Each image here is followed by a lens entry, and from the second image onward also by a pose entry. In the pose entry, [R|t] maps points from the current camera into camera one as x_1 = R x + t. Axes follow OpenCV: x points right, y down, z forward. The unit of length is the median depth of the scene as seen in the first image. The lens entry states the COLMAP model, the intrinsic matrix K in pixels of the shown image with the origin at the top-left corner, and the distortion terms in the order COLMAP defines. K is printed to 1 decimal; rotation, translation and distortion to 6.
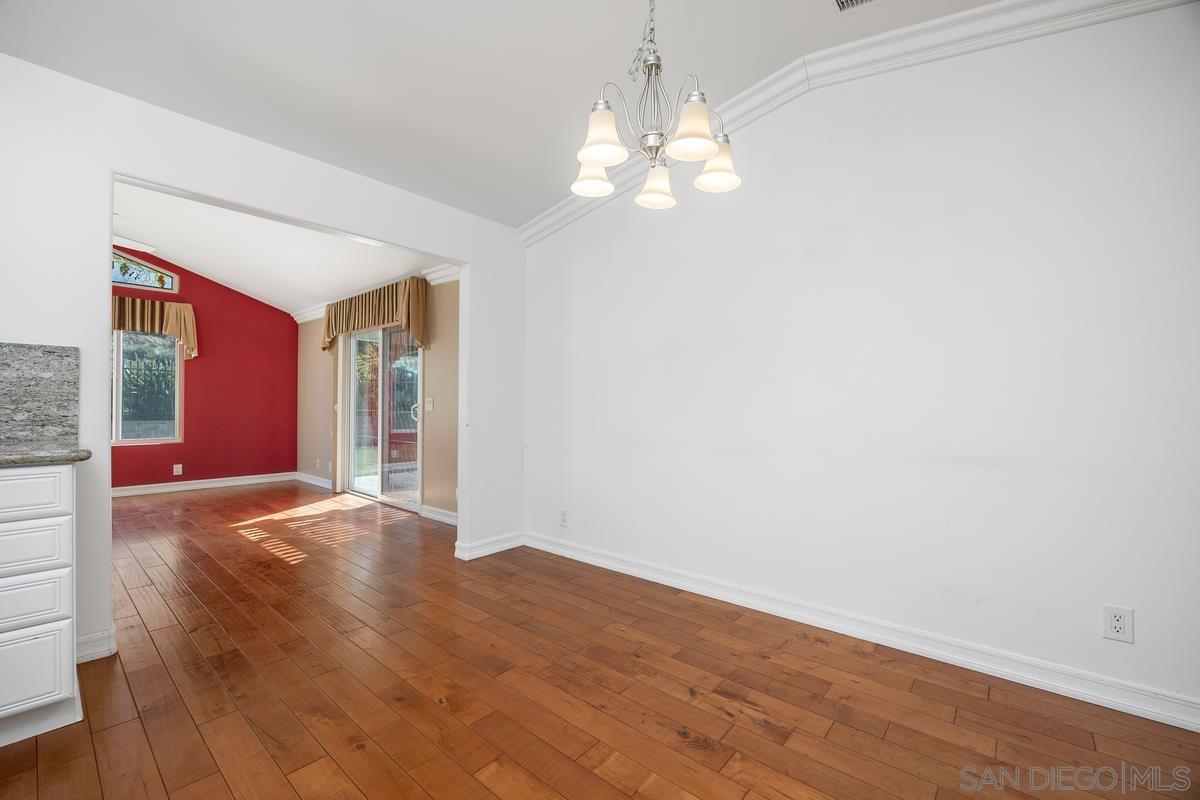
lens RADIAL K [[498.9, 0, 597.9], [0, 498.9, 402.1], [0, 0, 1]] dist [-0.005986, -0.000062]
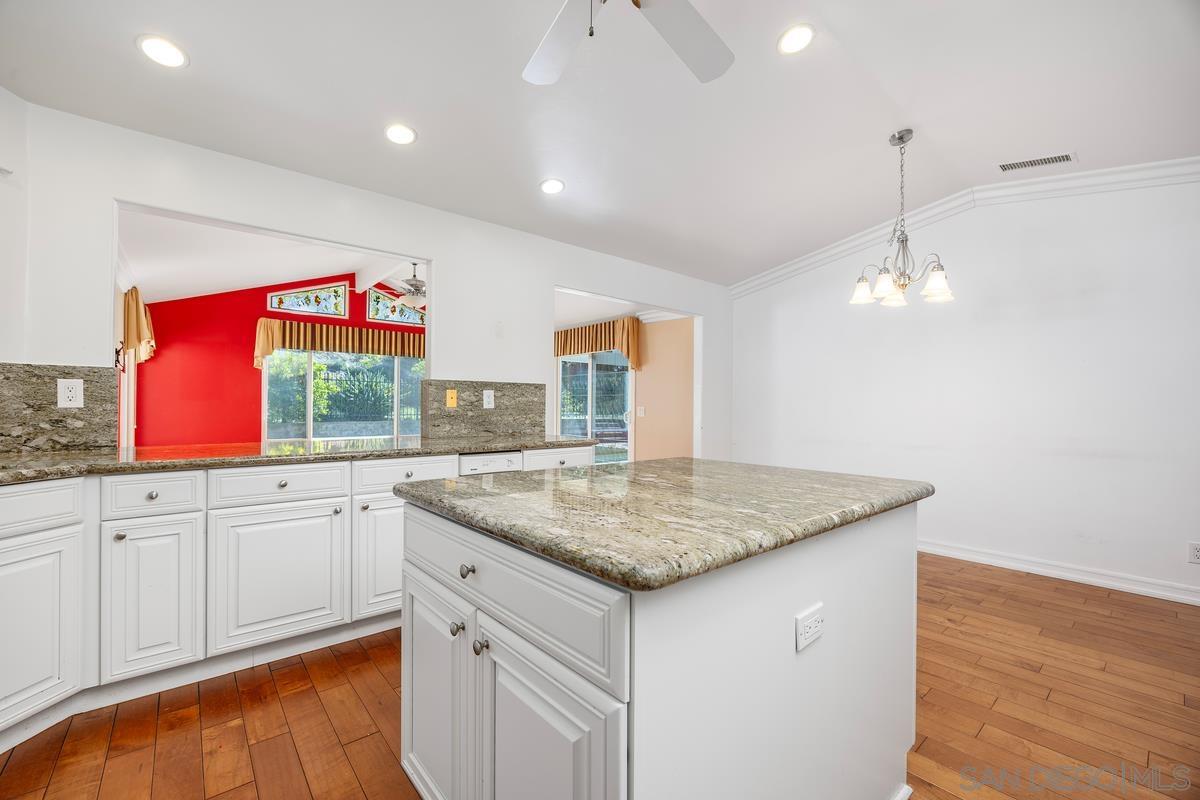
lens RADIAL K [[498.9, 0, 597.9], [0, 498.9, 402.1], [0, 0, 1]] dist [-0.005986, -0.000062]
pose [[0.988378, 0.000353, -0.152017, -0.305676], [-0.001008, 0.999991, -0.004230, -0.018923], [0.152014, 0.004334, 0.988369, -0.424315]]
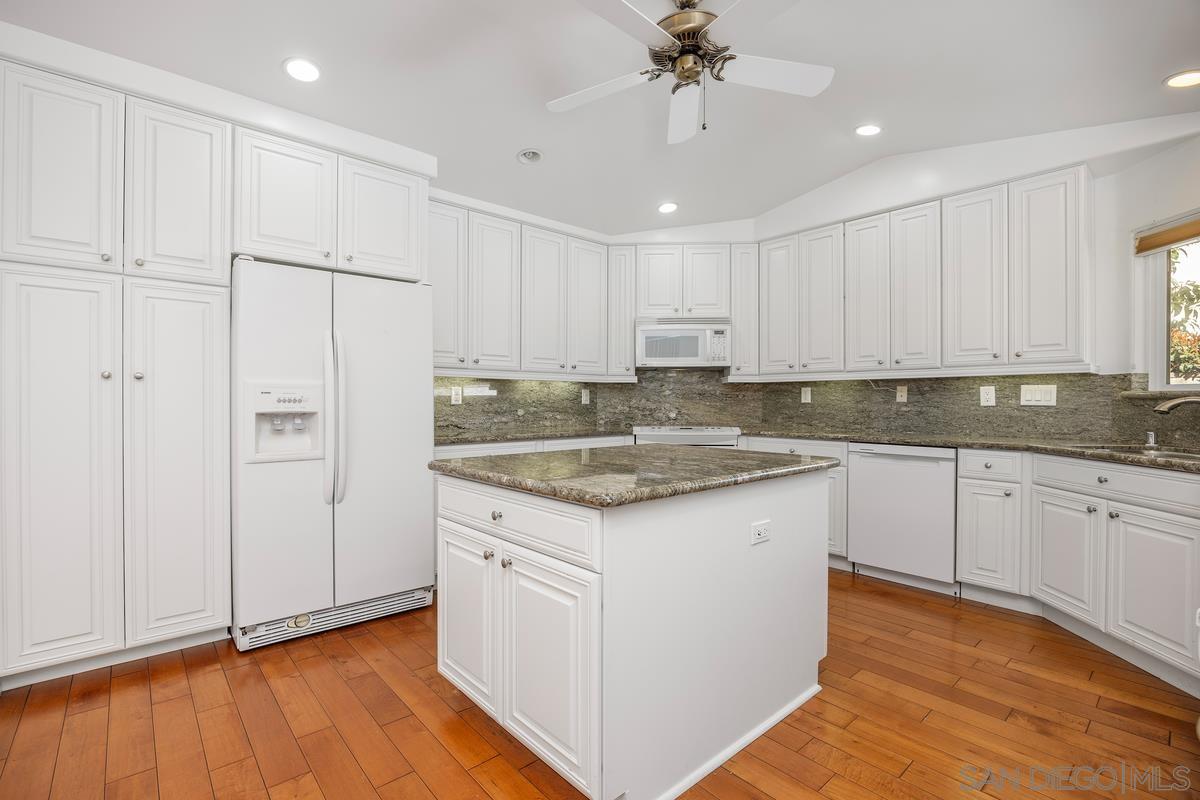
lens RADIAL K [[550.9, 0, 602.6], [0, 550.9, 402.0], [0, 0, 1]] dist [0.000927, 0.000150]
pose [[-0.992098, -0.011467, 0.124944, -0.337486], [-0.011593, 0.999933, -0.000284, -0.014697], [-0.124932, -0.001731, -0.992164, 0.541217]]
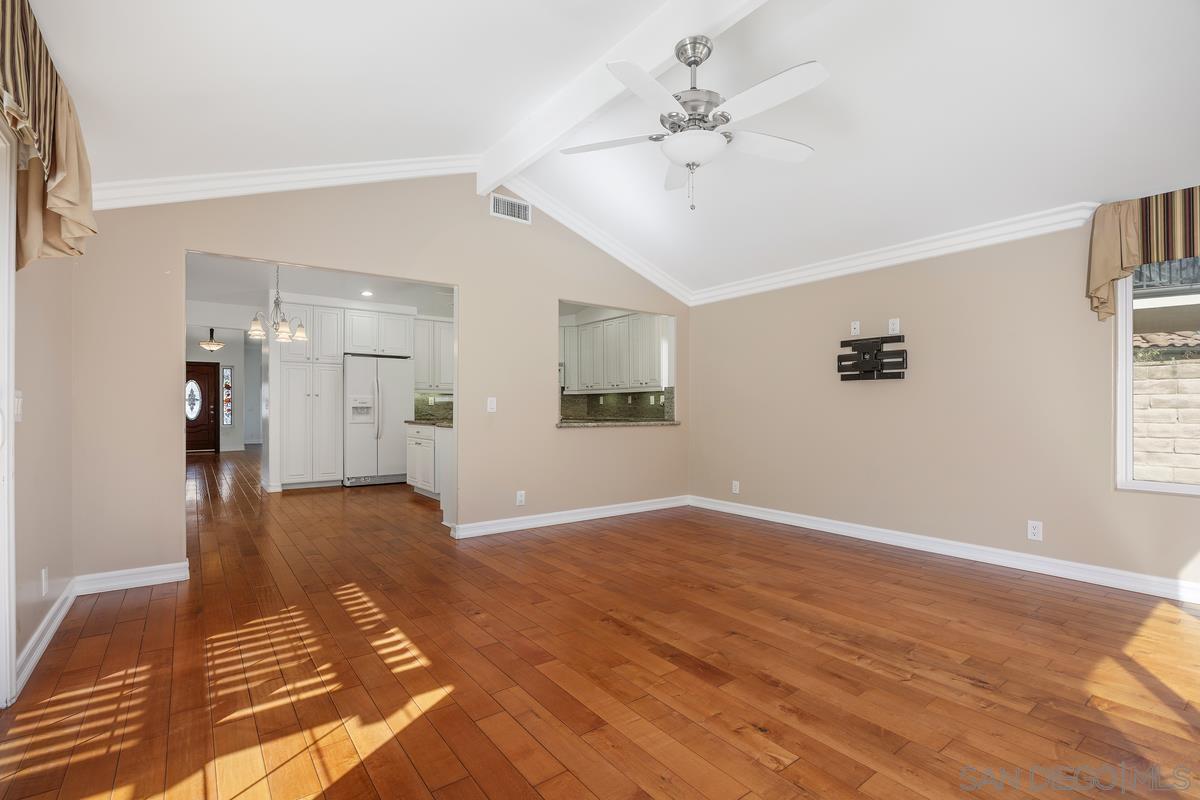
lens RADIAL K [[550.9, 0, 602.6], [0, 550.9, 402.0], [0, 0, 1]] dist [0.000927, 0.000150]
pose [[-0.978862, -0.005427, 0.204451, -1.100044], [-0.007890, 0.999906, -0.011234, 0.000062], [-0.204371, -0.012610, -0.978812, 1.650316]]
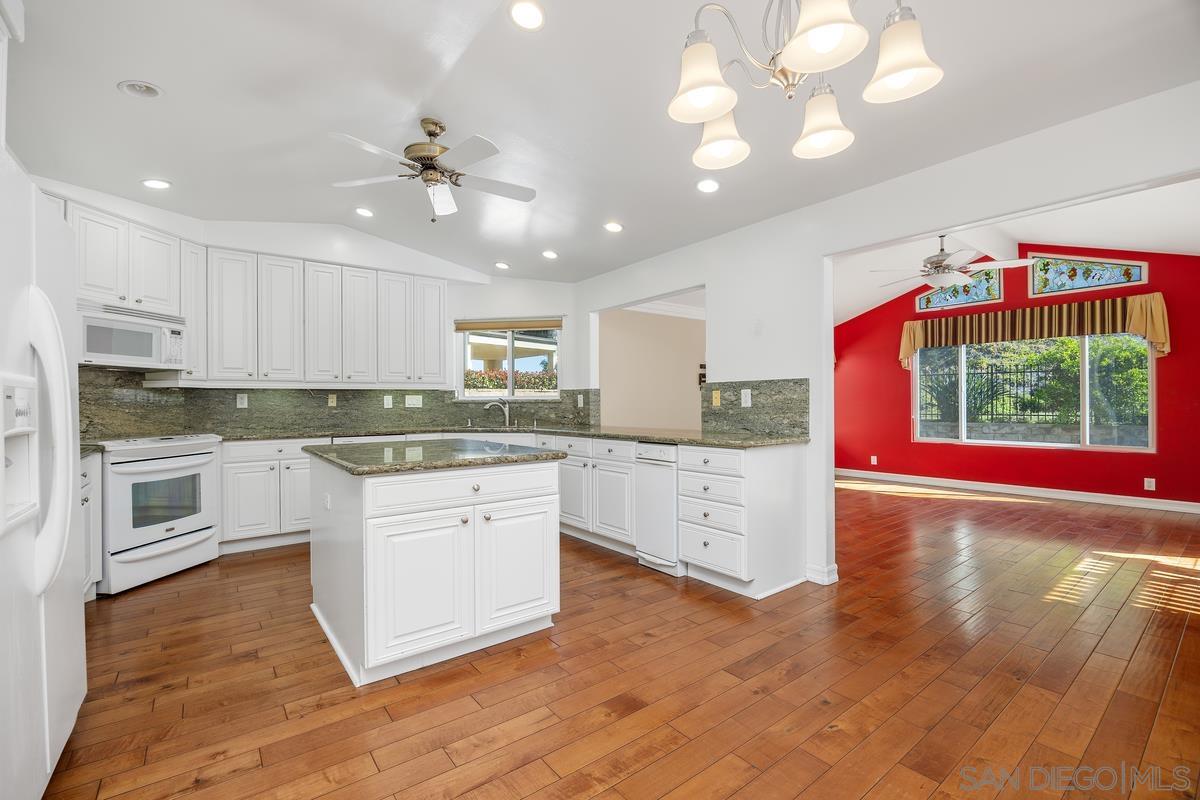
lens RADIAL K [[522.5, 0, 599.6], [0, 522.5, 403.2], [0, 0, 1]] dist [-0.014935, 0.000072]
pose [[-0.195133, -0.006183, -0.980757, 0.367103], [0.008959, 0.999927, -0.008086, -0.012700], [0.980736, -0.010365, -0.195063, 0.360347]]
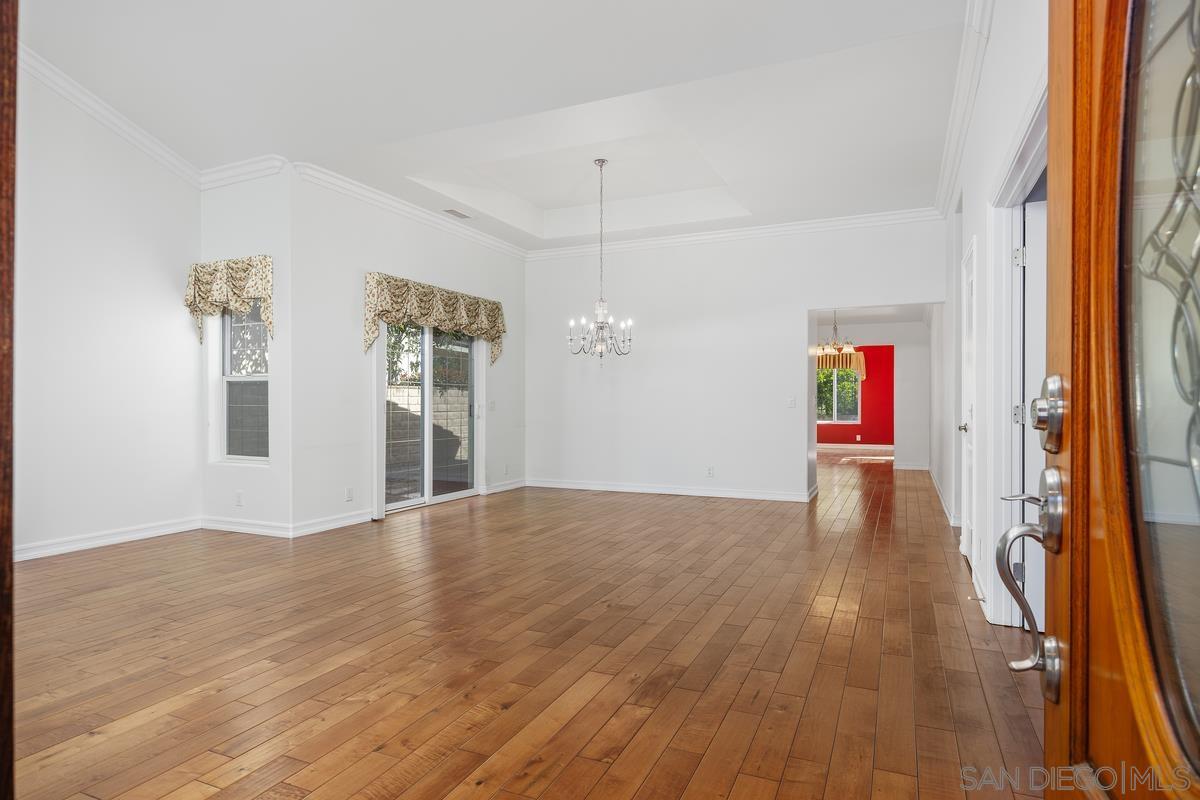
lens RADIAL K [[683.4, 0, 601.9], [0, 683.4, 402.5], [0, 0, 1]] dist [0.001527, 0.000146]
pose [[0.294173, -0.003489, -0.955746, 2.249637], [0.003536, 0.999990, -0.002563, -0.000018], [0.955746, -0.002625, 0.294183, -1.186462]]
